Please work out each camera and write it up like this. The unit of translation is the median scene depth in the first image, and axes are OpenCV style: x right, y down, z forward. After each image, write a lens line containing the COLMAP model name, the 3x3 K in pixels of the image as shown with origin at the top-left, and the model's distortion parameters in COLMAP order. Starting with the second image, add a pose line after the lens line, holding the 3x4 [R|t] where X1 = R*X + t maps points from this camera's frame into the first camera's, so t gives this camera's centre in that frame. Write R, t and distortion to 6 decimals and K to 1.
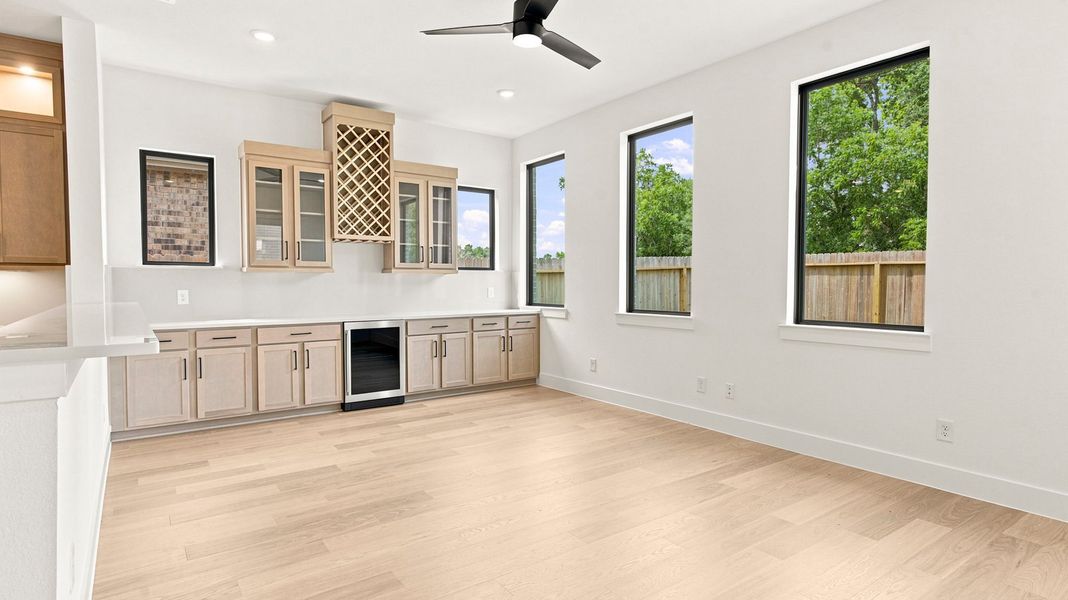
lens RADIAL K [[555.8, 0, 534.0], [0, 555.8, 300.0], [0, 0, 1]] dist [0.008824, 0.000827]
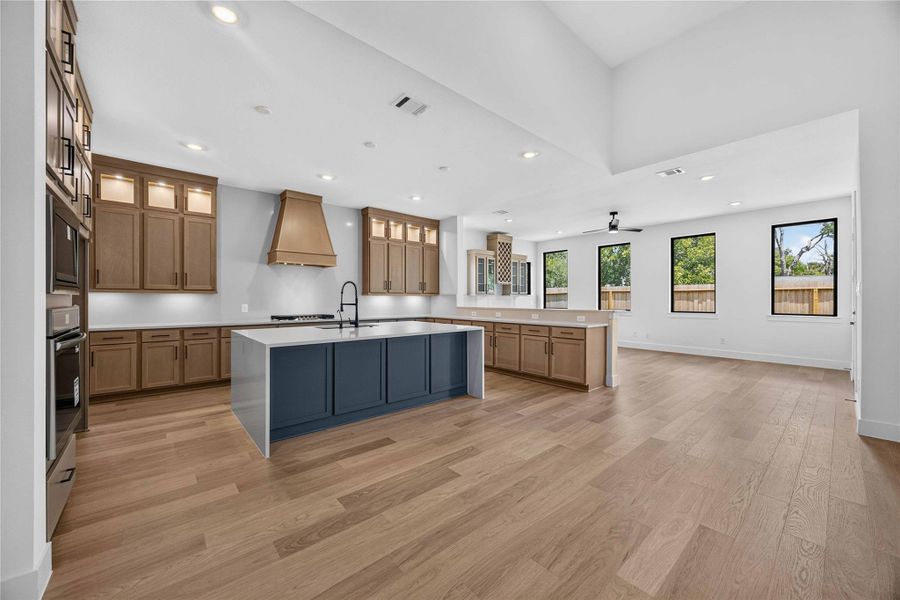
lens RADIAL K [[342.8, 0, 446.6], [0, 342.8, 300.8], [0, 0, 1]] dist [-0.001500, -0.000106]
pose [[0.996033, -0.000929, 0.088979, -0.762255], [0.003349, 0.999628, -0.027052, 0.019024], [-0.088921, 0.027243, 0.995666, -0.645814]]
